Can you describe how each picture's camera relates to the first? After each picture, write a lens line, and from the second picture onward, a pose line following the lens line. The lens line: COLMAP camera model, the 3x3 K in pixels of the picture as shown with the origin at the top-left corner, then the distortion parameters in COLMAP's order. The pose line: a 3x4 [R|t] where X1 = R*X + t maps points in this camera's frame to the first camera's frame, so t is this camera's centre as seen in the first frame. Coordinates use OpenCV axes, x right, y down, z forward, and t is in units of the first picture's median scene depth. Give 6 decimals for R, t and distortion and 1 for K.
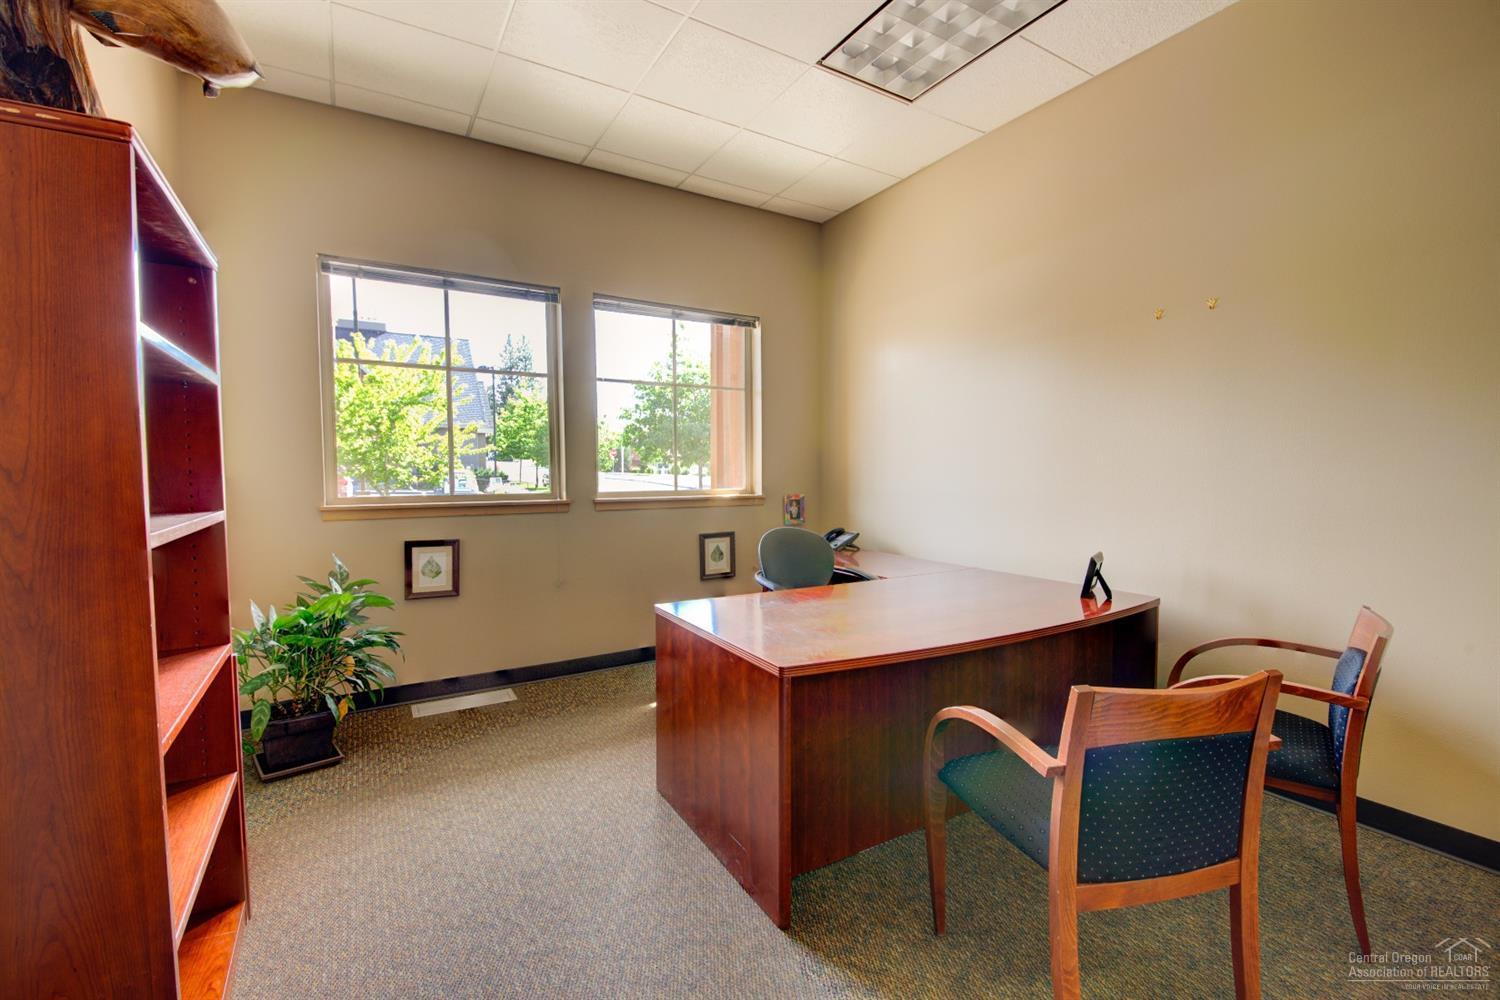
lens RADIAL K [[649.4, 0, 750.0], [0, 649.4, 500.0], [0, 0, 1]] dist [-0.001988, -0.000457]
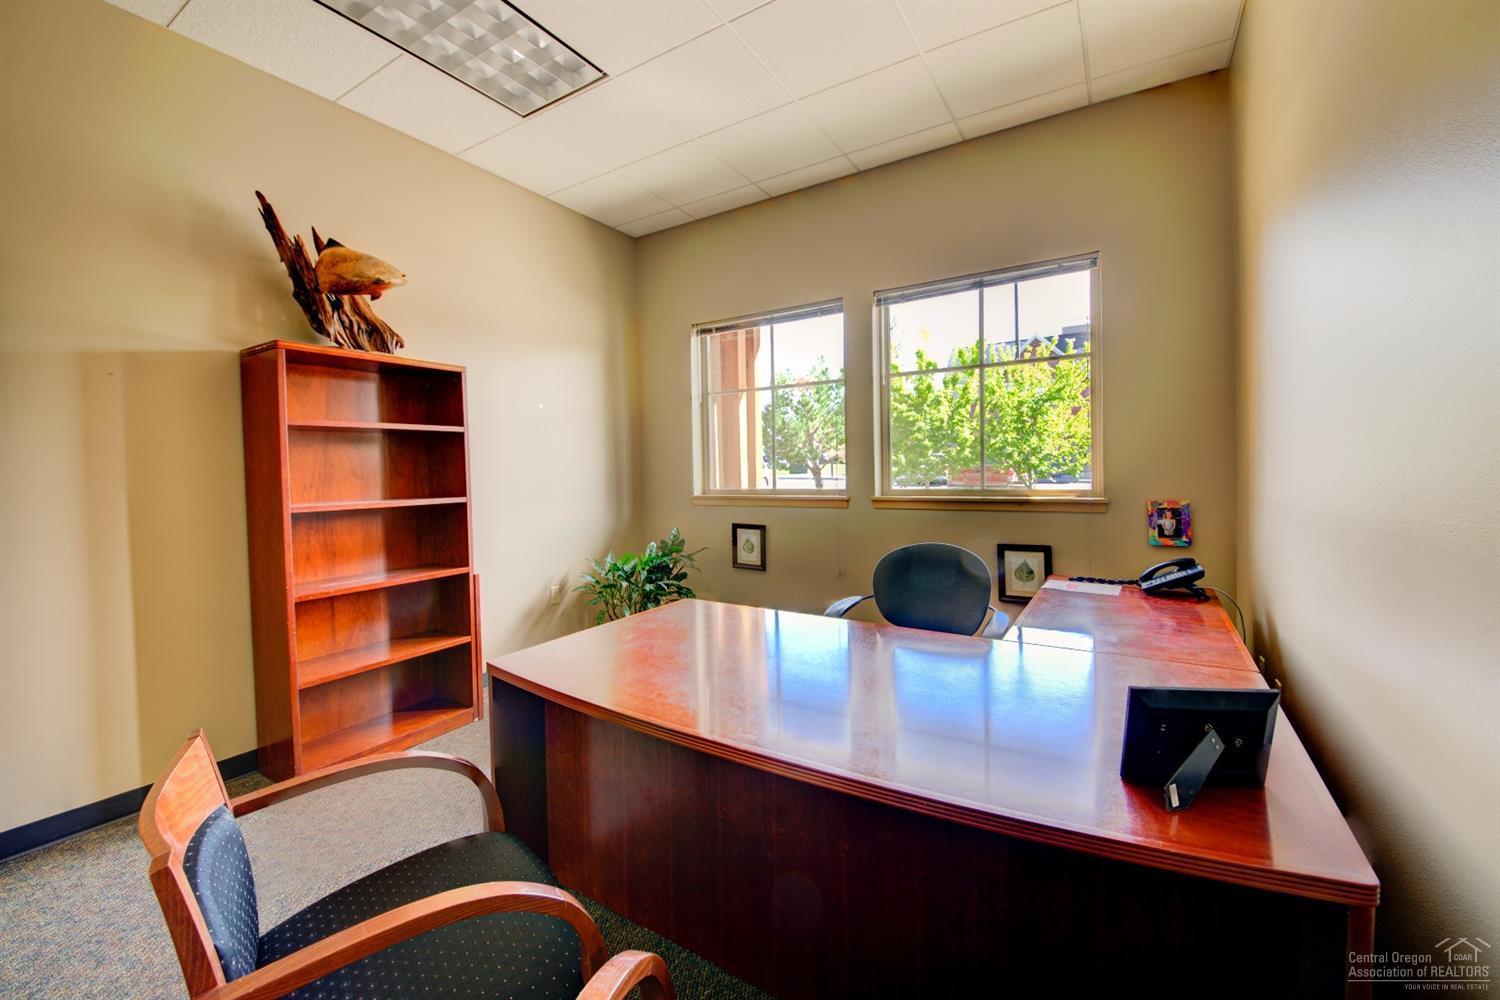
lens RADIAL K [[638.0, 0, 666.5], [0, 638.0, 495.9], [0, 0, 1]] dist [0.000665, -0.000017]
pose [[0.385004, 0.030551, -0.922409, 0.533887], [-0.028376, 0.999371, 0.021257, -0.014108], [0.922479, 0.017990, 0.385629, 0.313425]]
